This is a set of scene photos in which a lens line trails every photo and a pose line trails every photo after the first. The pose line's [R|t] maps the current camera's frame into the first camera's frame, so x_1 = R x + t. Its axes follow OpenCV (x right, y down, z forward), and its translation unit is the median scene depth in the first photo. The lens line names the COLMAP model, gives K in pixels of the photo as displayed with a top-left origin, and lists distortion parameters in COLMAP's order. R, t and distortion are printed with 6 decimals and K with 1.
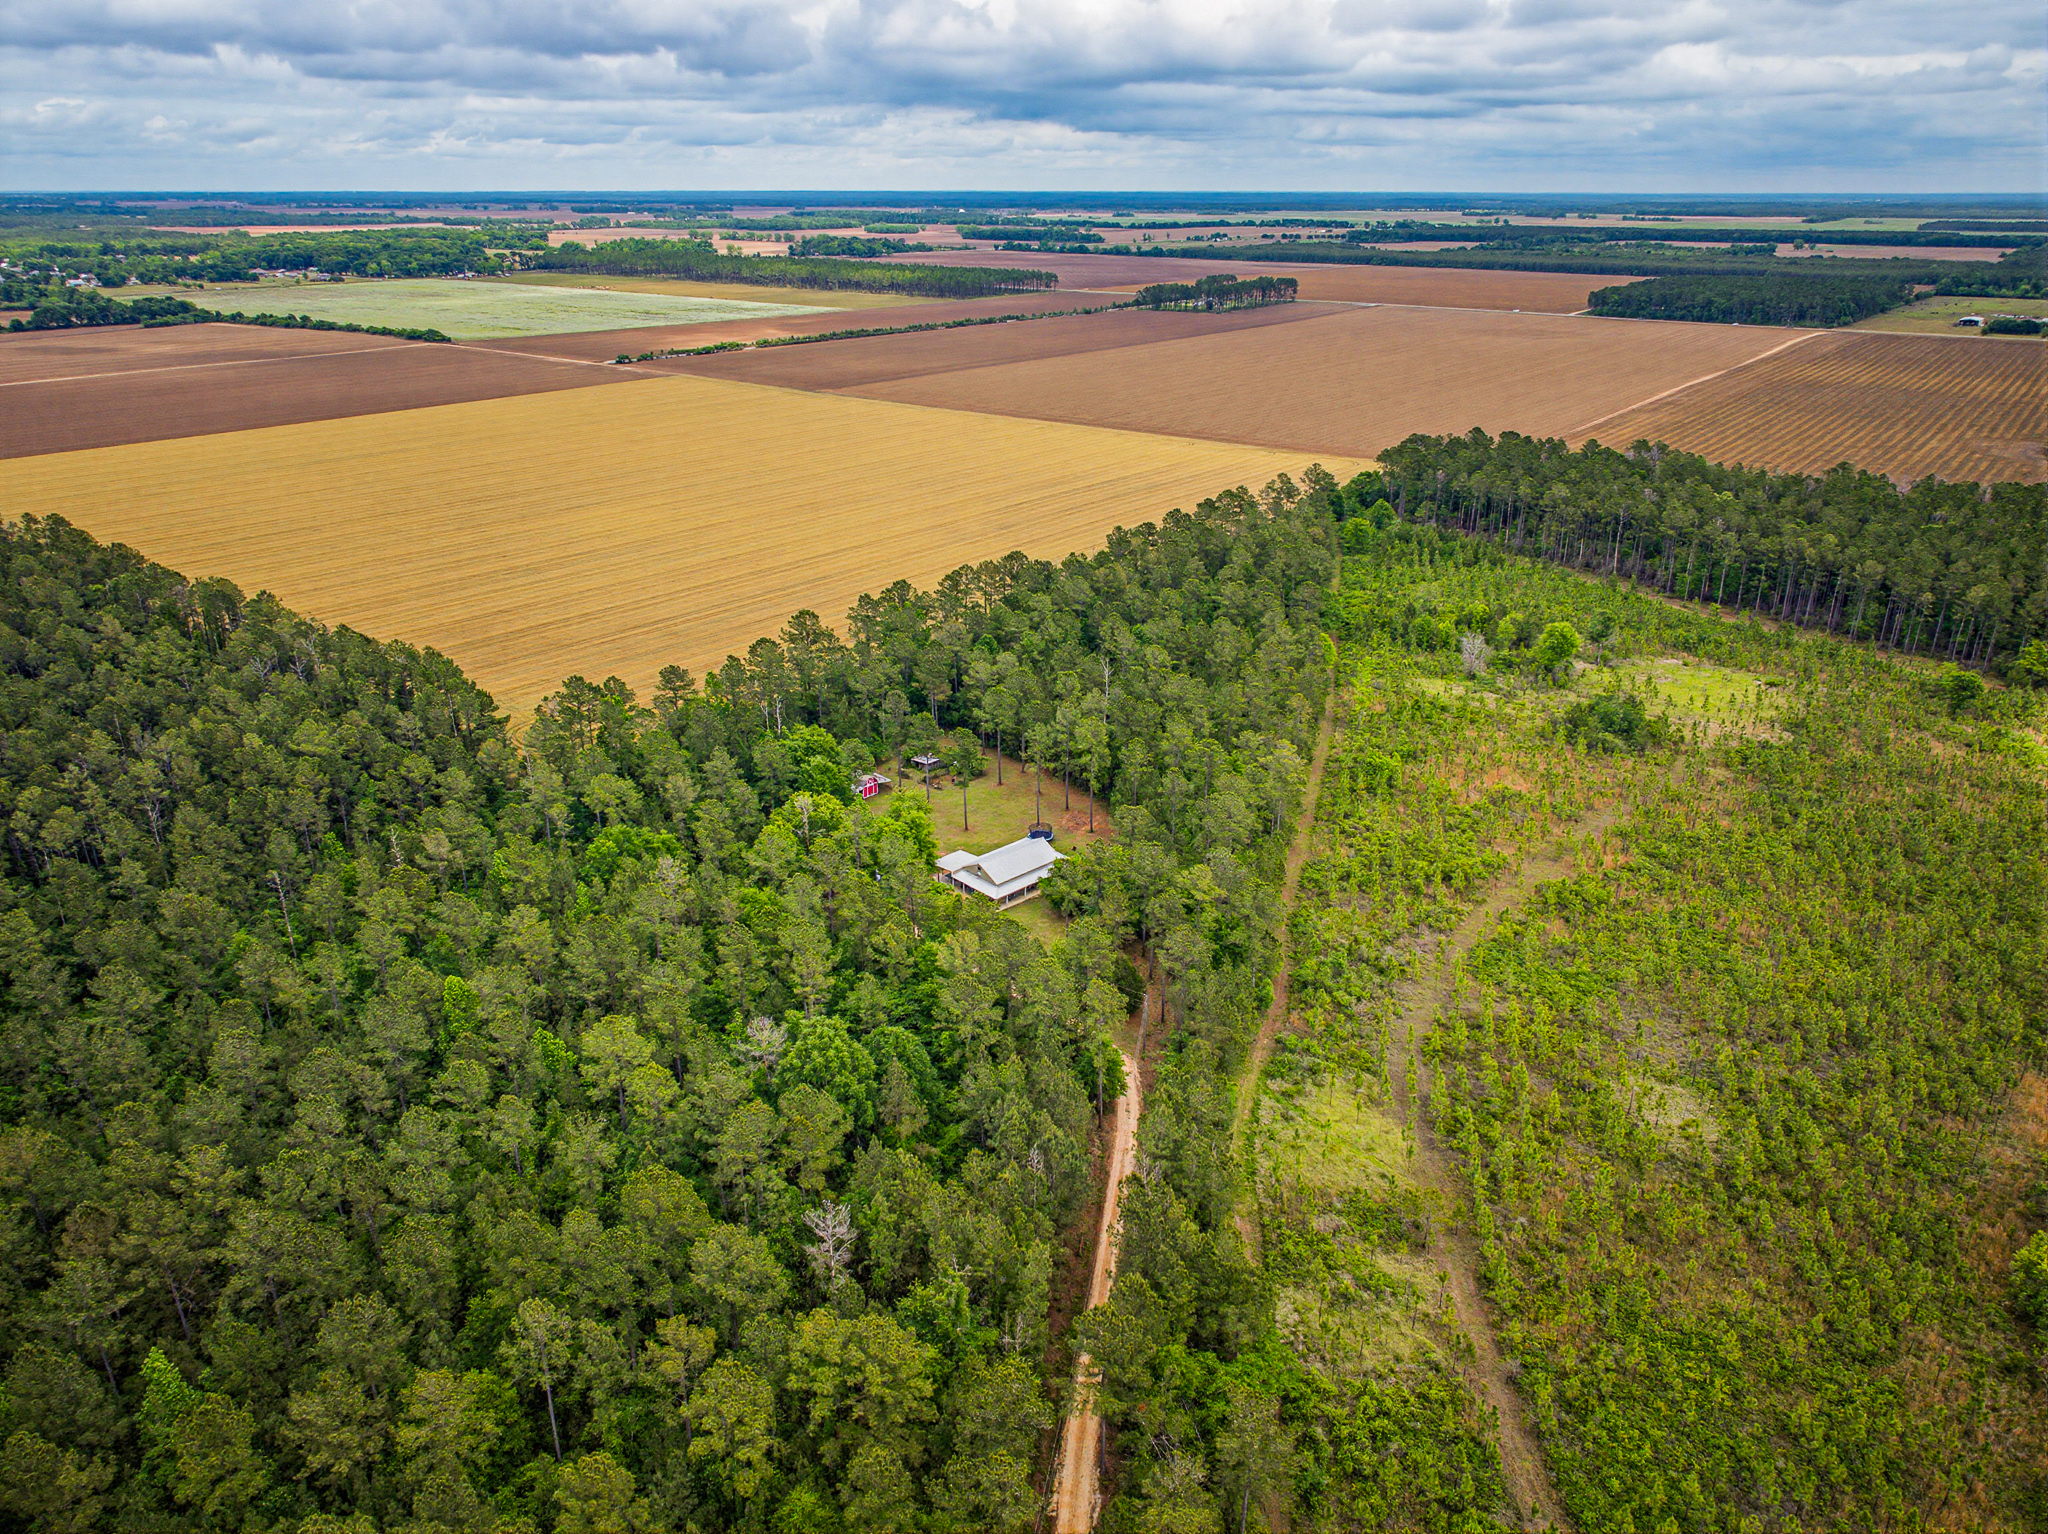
lens RADIAL K [[1402.0, 0, 998.7], [0, 1402.0, 765.6], [0, 0, 1]] dist [0.000766, 0.001935]
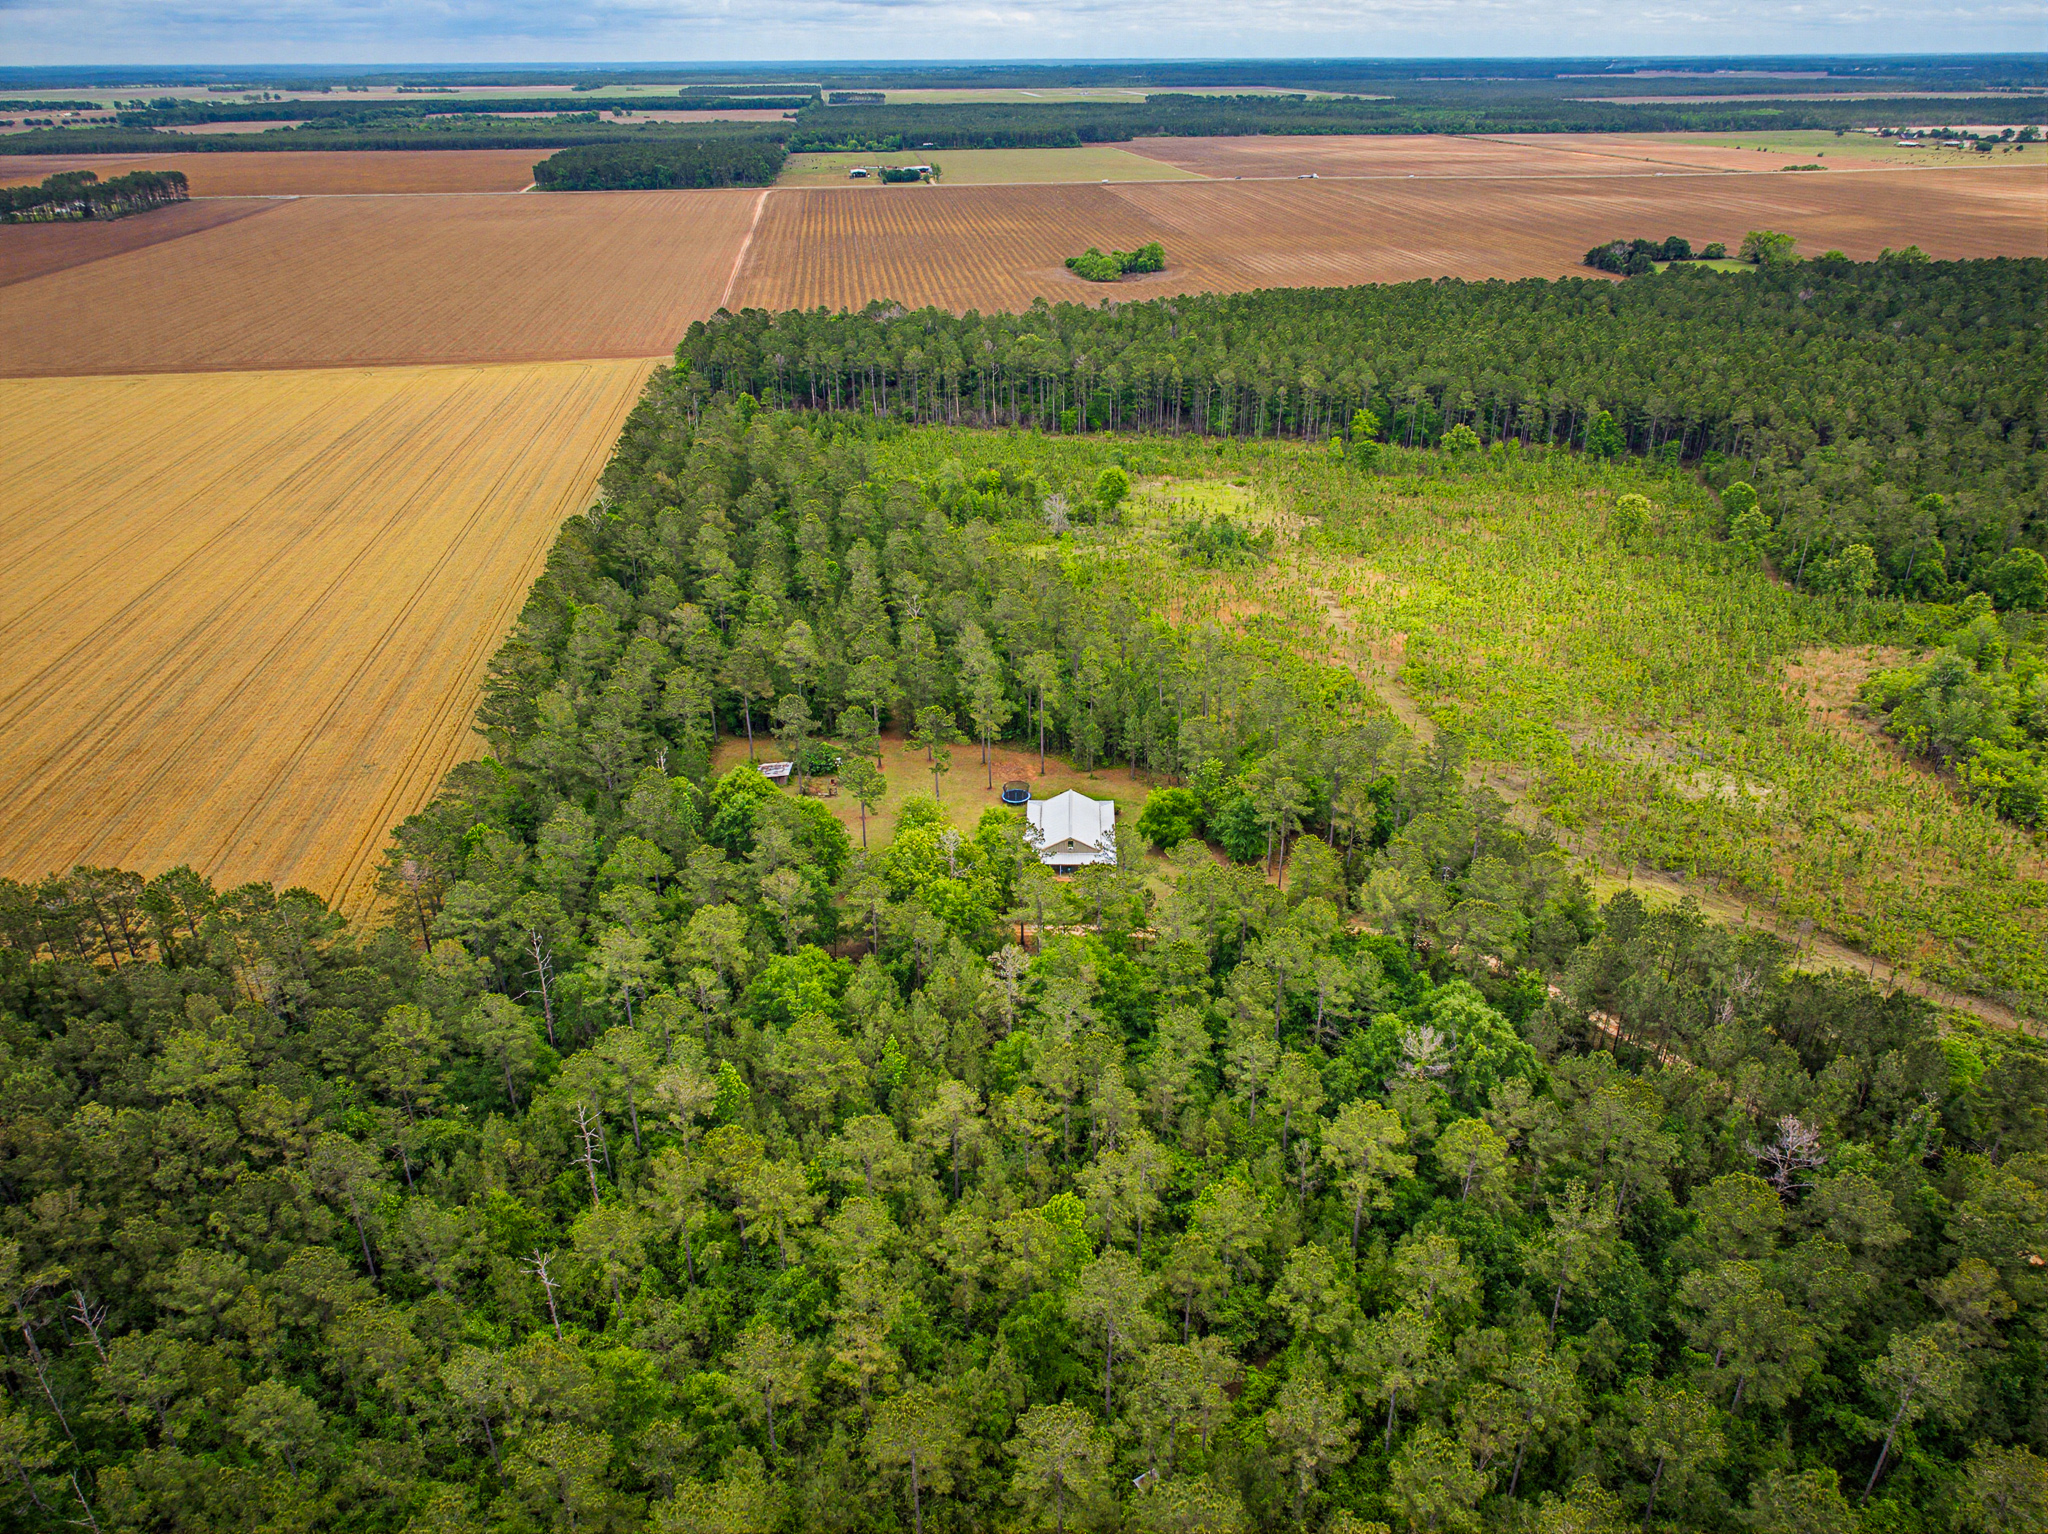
lens RADIAL K [[1402.0, 0, 998.7], [0, 1402.0, 765.6], [0, 0, 1]] dist [0.000766, 0.001935]
pose [[0.703612, -0.328696, 0.629991, -0.090284], [0.279705, 0.943123, 0.179680, -0.022234], [-0.653219, 0.049787, 0.755530, 0.051977]]
